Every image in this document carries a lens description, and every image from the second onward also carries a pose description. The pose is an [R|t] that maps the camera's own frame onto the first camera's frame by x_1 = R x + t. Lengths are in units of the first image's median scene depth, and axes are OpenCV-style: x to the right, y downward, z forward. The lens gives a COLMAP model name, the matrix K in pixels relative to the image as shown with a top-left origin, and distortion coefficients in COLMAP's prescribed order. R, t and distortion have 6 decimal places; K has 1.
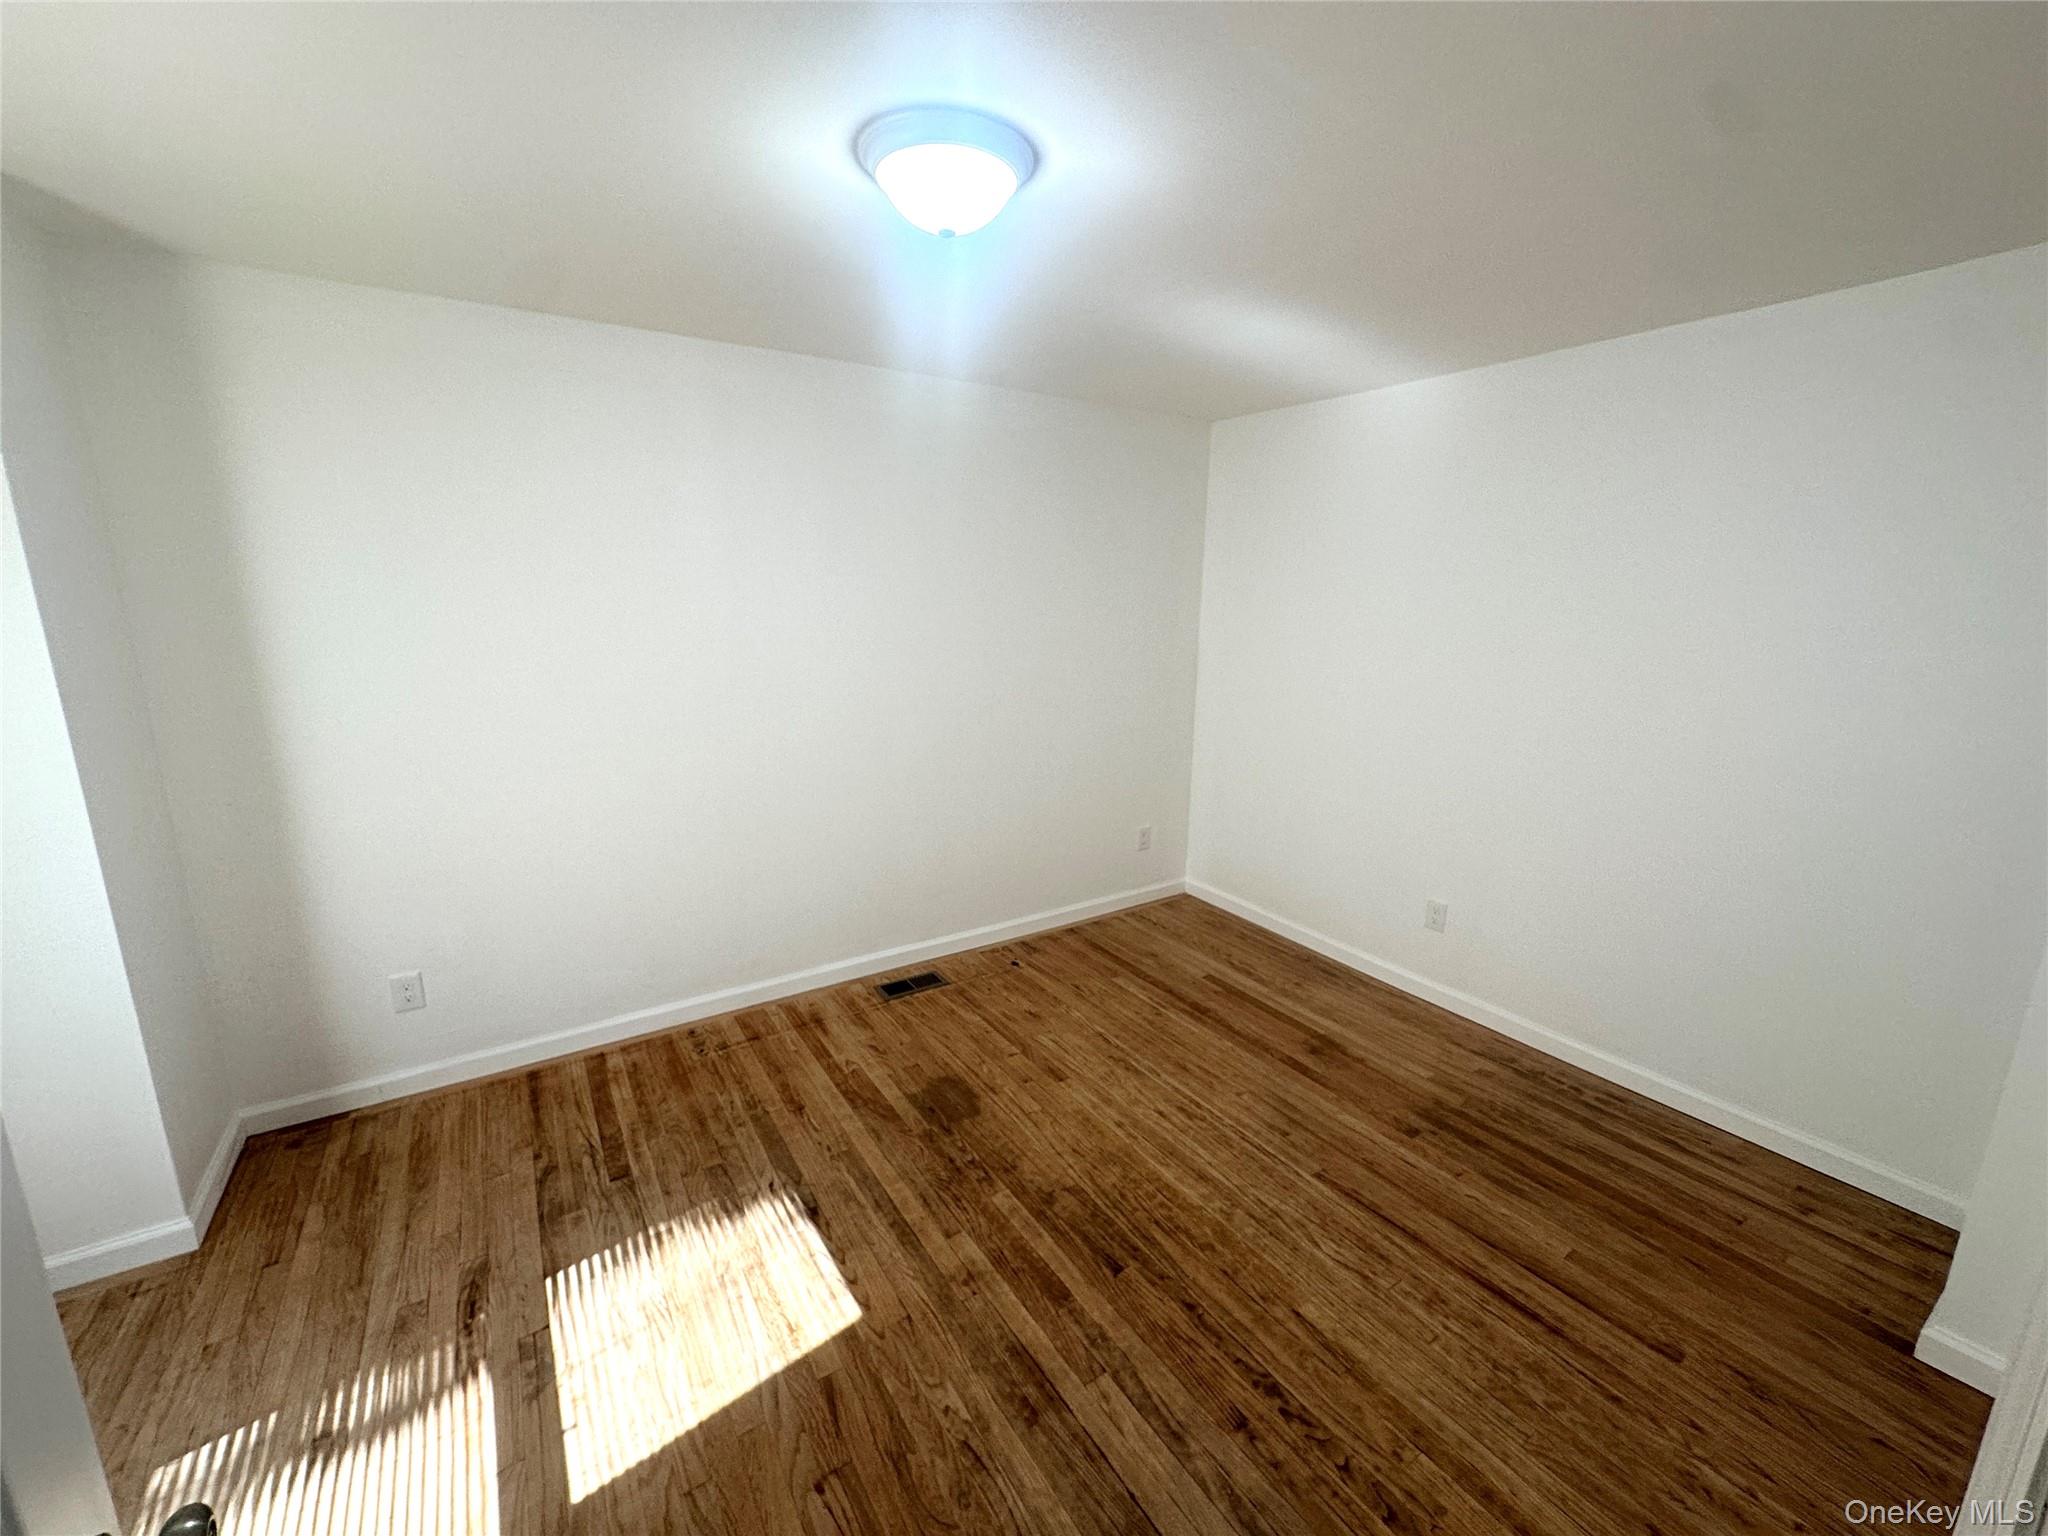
lens RADIAL K [[817.2, 0, 1023.6], [0, 817.2, 770.1], [0, 0, 1]] dist [-0.001691, 0.000327]
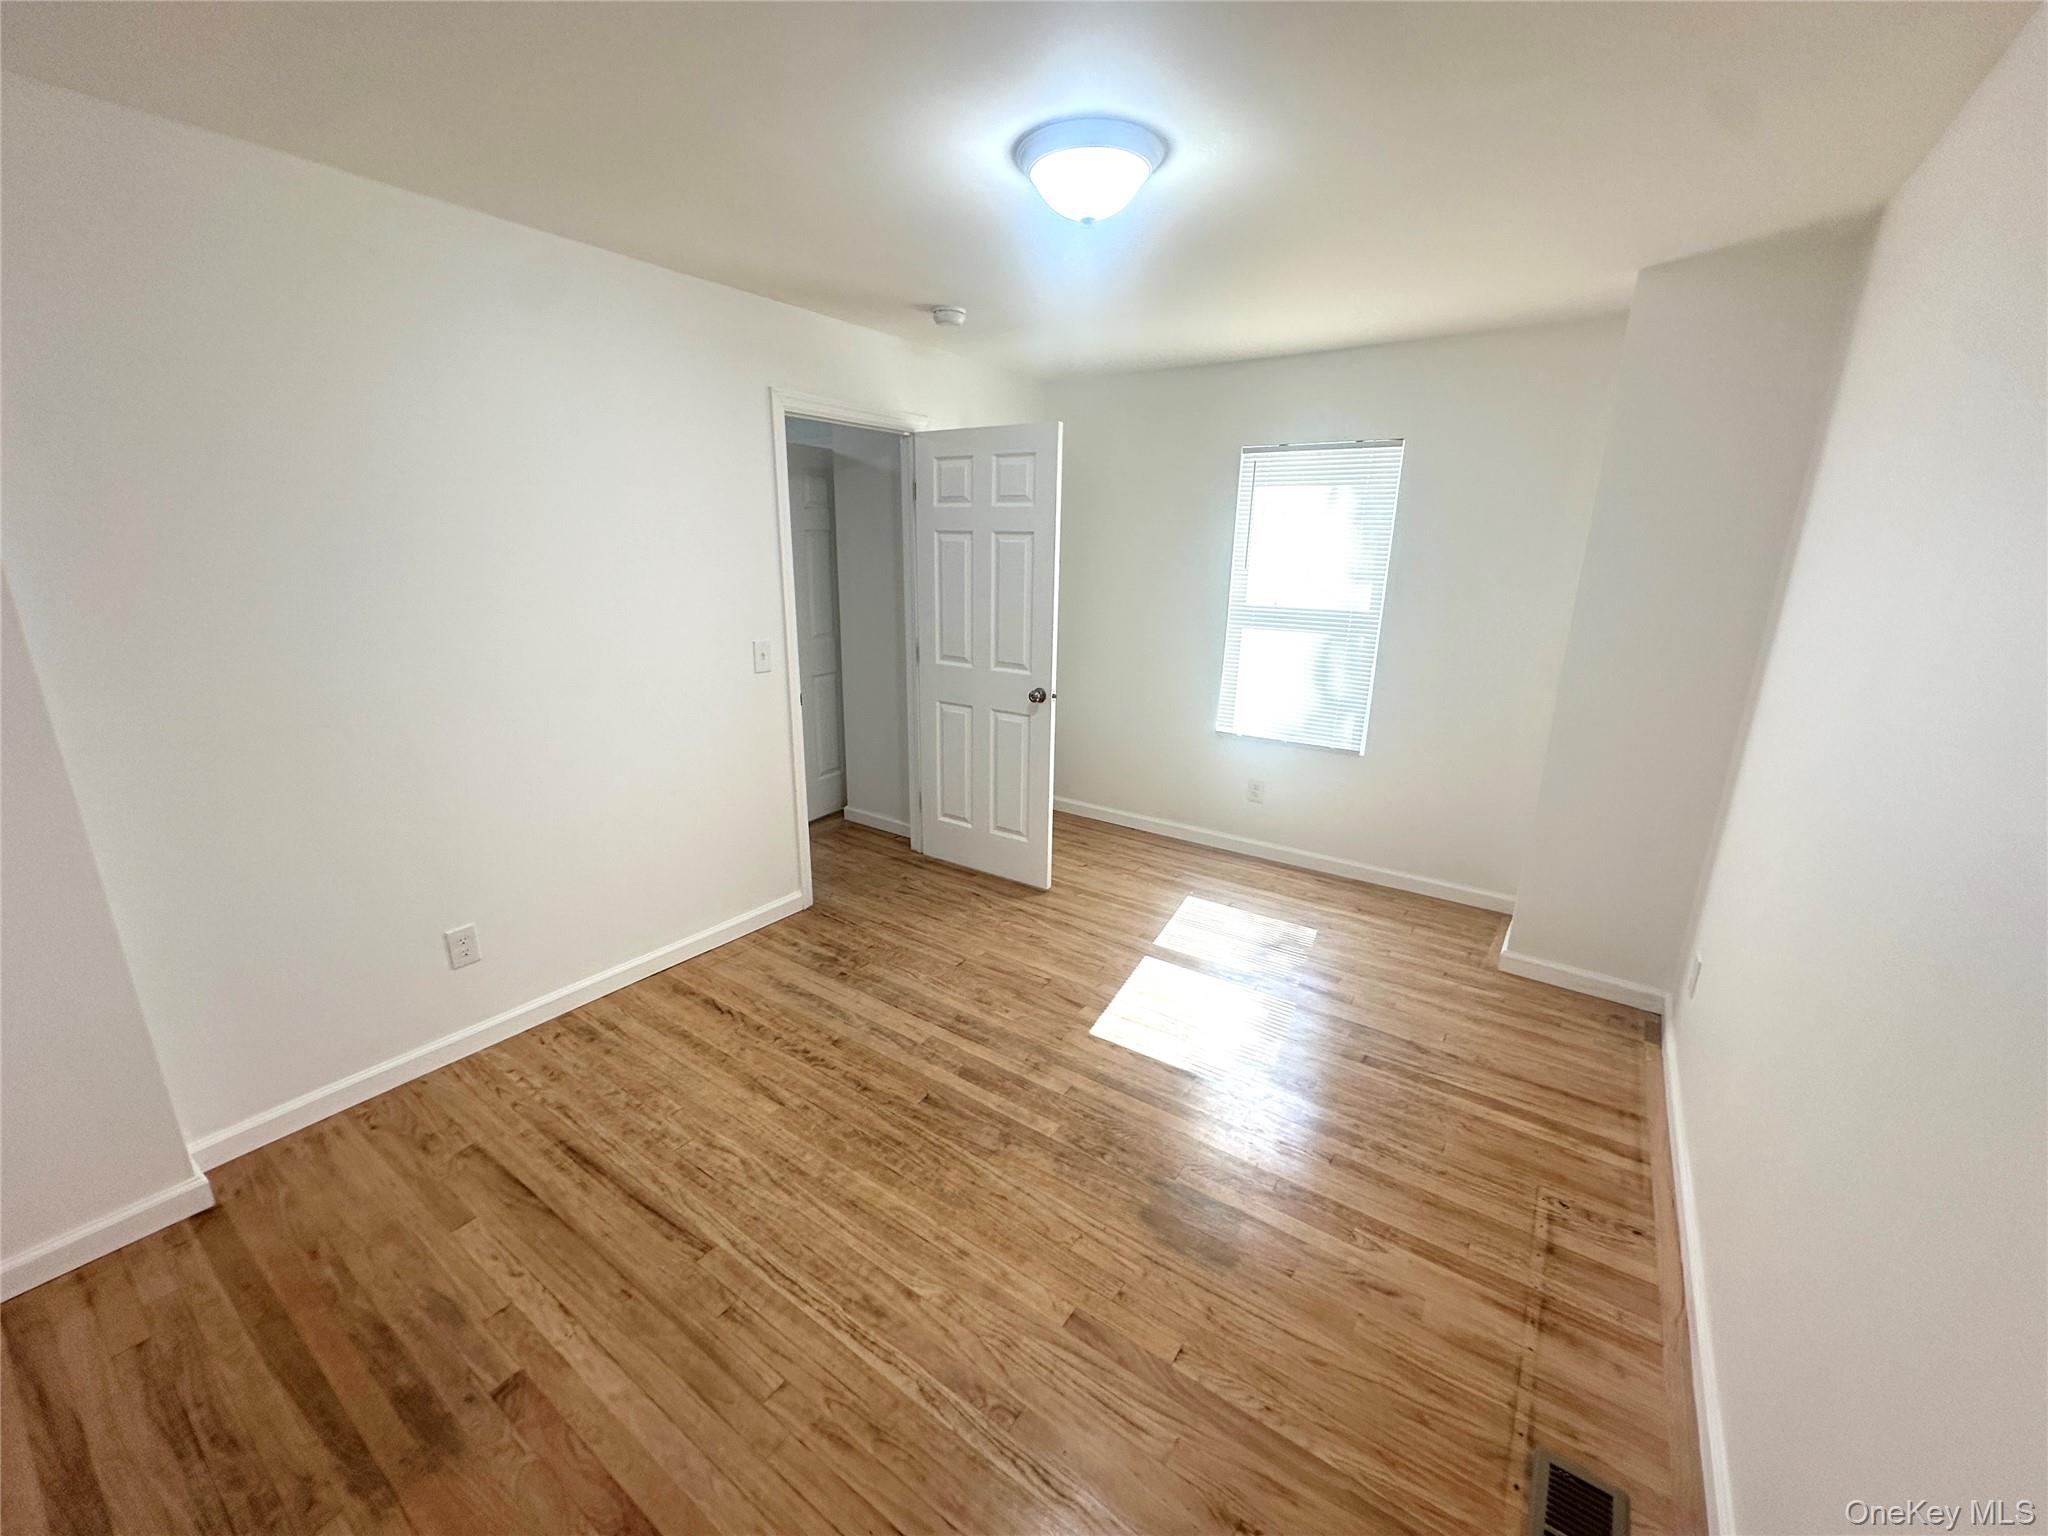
lens RADIAL K [[817.2, 0, 1023.6], [0, 817.2, 770.1], [0, 0, 1]] dist [-0.001691, 0.000327]
pose [[-0.928741, 0.076112, -0.362831, 0.349011], [-0.101636, 0.888927, 0.446631, -0.337154], [0.356524, 0.451681, -0.817848, 1.658521]]
